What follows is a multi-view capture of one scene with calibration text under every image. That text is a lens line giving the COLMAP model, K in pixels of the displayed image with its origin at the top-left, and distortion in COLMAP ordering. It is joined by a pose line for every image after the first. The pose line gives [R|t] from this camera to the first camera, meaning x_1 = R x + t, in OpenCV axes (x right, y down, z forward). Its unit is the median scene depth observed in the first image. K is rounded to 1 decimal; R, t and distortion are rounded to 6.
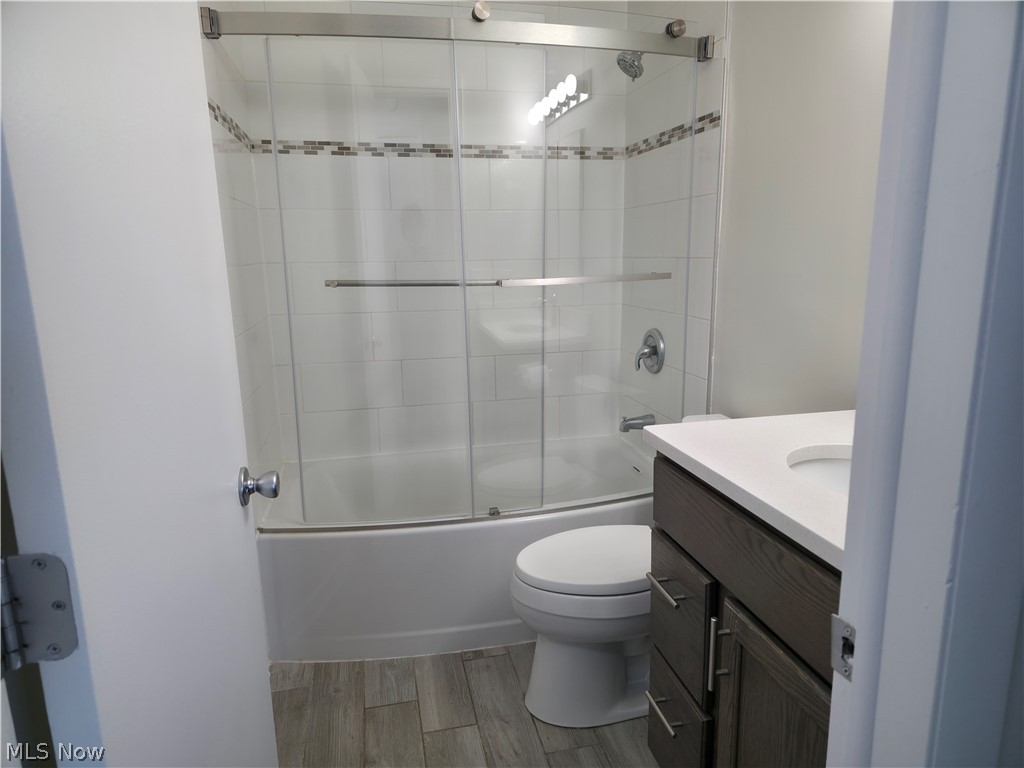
lens RADIAL K [[671.0, 0, 511.9], [0, 671.0, 384.4], [0, 0, 1]] dist [0.012608, 0.004231]
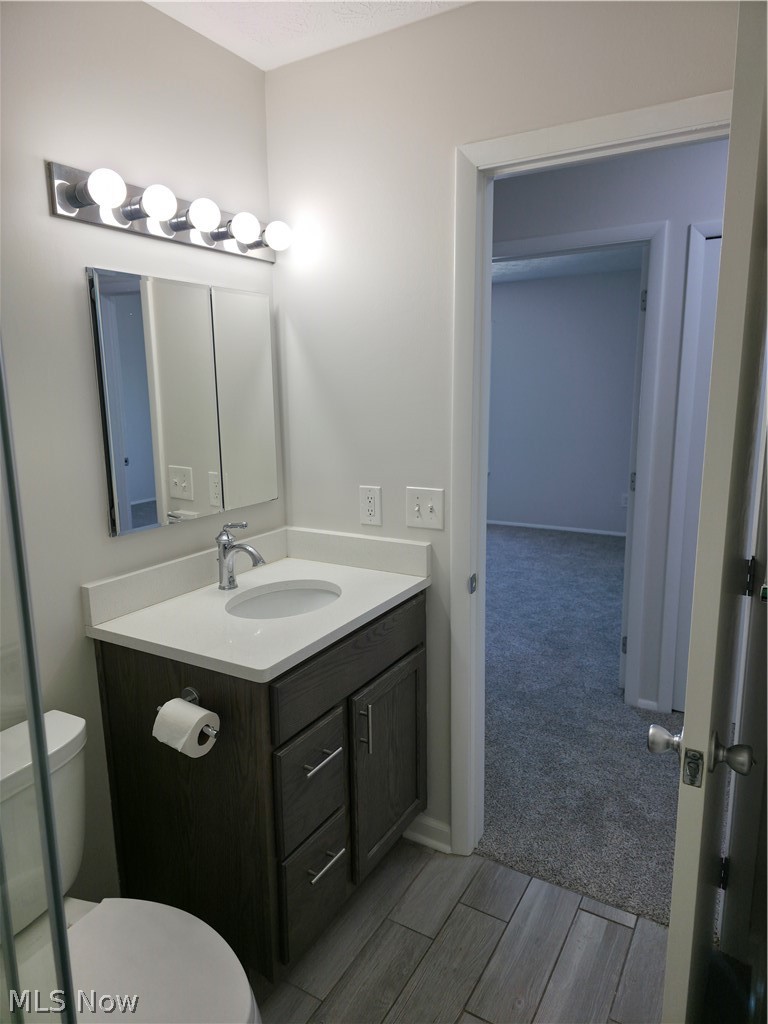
lens RADIAL K [[671.0, 0, 383.2], [0, 671.0, 511.5], [0, 0, 1]] dist [0.012608, 0.004231]
pose [[-0.731609, -0.103519, 0.673818, -0.757874], [0.161835, 0.933776, 0.319172, -0.585810], [-0.662236, 0.342557, -0.666407, 1.983367]]
